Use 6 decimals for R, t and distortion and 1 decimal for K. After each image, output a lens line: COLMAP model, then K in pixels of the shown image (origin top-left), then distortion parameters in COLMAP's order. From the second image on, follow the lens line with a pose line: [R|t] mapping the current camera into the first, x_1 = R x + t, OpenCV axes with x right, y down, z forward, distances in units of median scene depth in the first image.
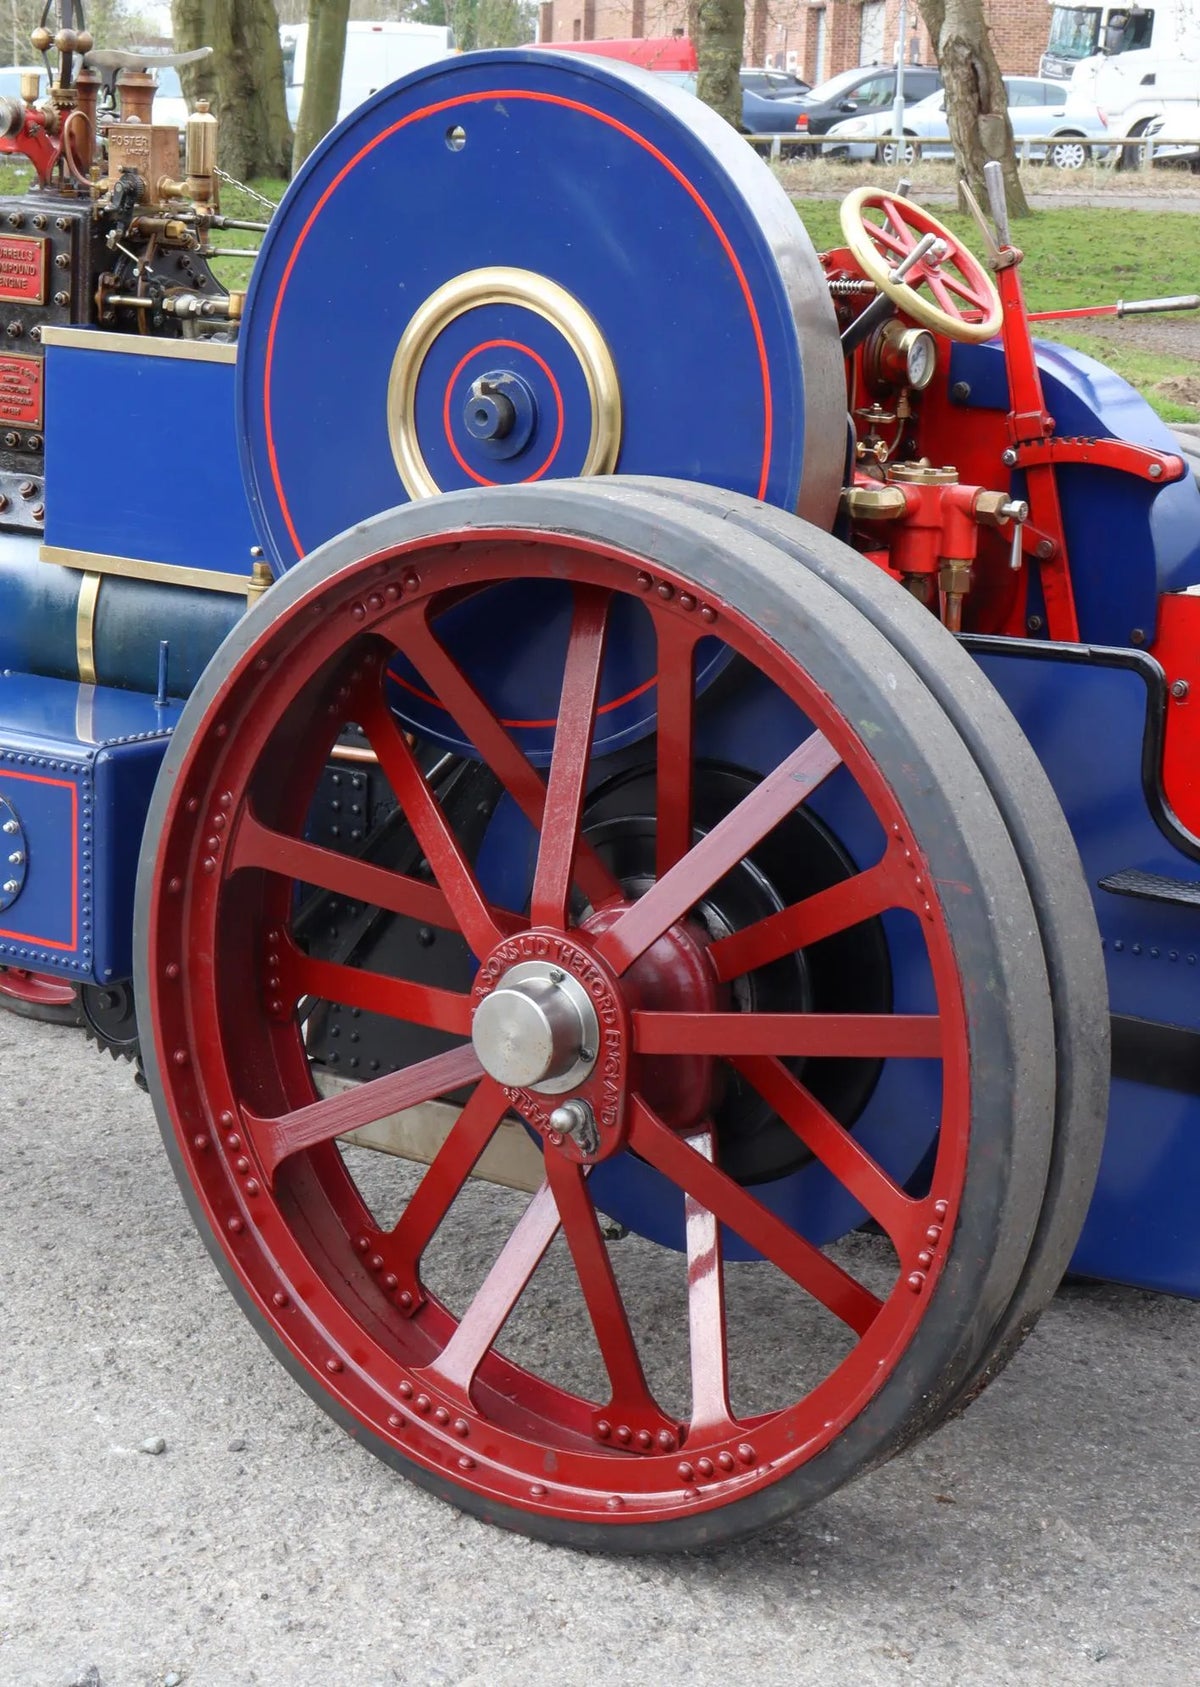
lens RADIAL K [[2893.8, 0, 454.4], [0, 2893.8, 845.6], [0, 0, 1]] dist [0.031571, -0.057197]
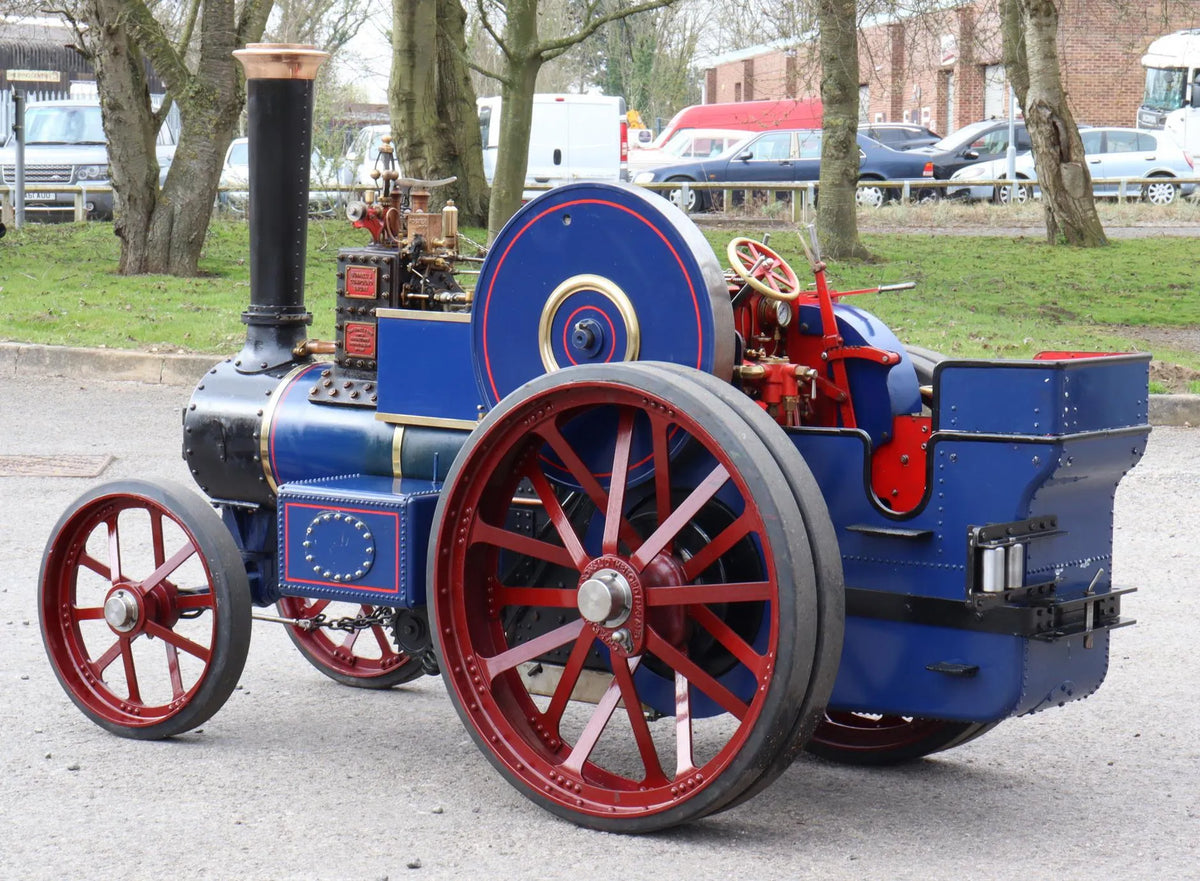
lens RADIAL K [[3073.3, 0, 600.0], [0, 3073.3, 440.5], [0, 0, 1]] dist [0.008578, 0.282132]
pose [[0.999650, -0.018665, -0.018725, 0.059309], [0.015576, 0.988051, -0.153336, 0.258511], [0.021363, 0.152991, 0.987997, -1.178140]]
